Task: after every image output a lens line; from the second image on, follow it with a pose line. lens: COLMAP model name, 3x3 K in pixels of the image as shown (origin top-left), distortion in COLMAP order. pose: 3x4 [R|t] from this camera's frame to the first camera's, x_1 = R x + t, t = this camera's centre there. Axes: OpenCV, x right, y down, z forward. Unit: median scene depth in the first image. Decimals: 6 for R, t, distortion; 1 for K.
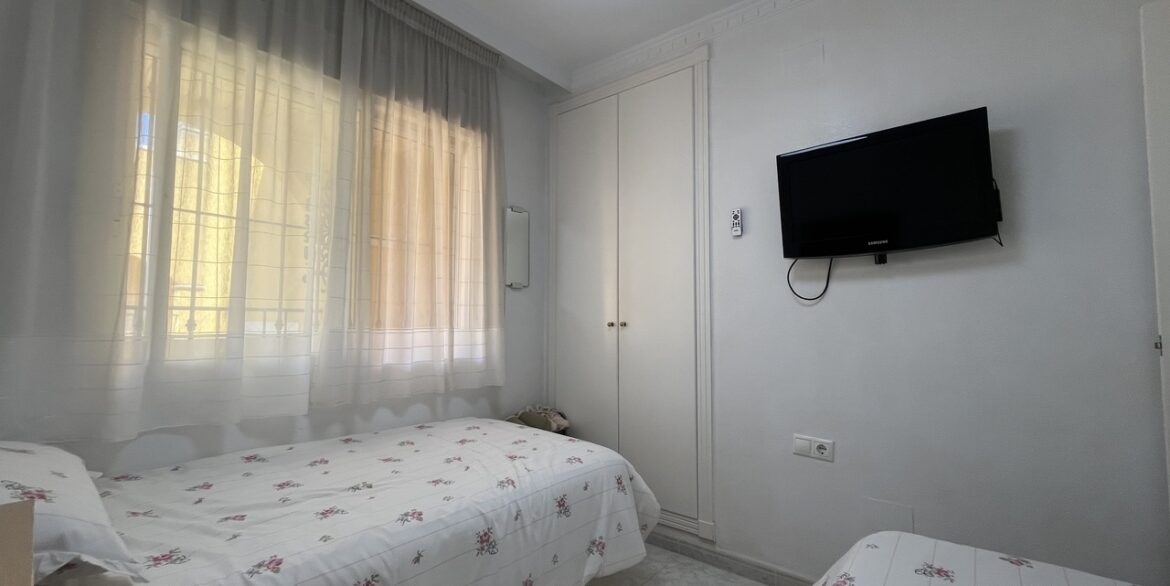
lens RADIAL K [[476.9, 0, 588.1], [0, 476.9, 291.3], [0, 0, 1]] dist [-0.000416, -0.000844]
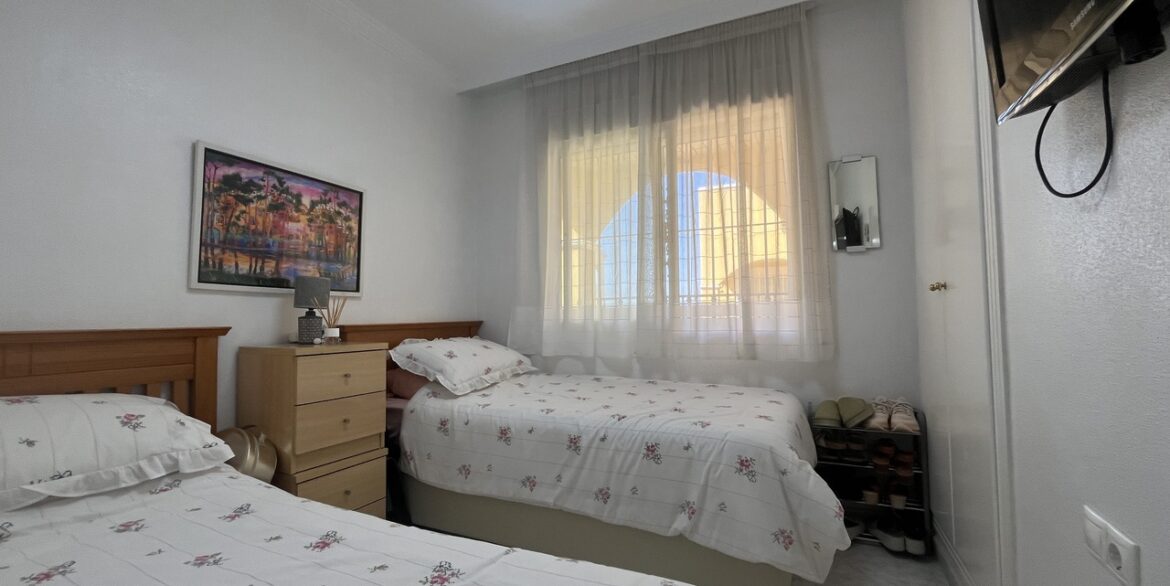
lens RADIAL K [[476.9, 0, 588.9], [0, 476.9, 292.2], [0, 0, 1]] dist [-0.000416, -0.000844]
pose [[0.247438, -0.051790, -0.967518, 0.868463], [0.066477, 0.997125, -0.036374, 0.100800], [0.966620, -0.055317, 0.250170, 0.531170]]
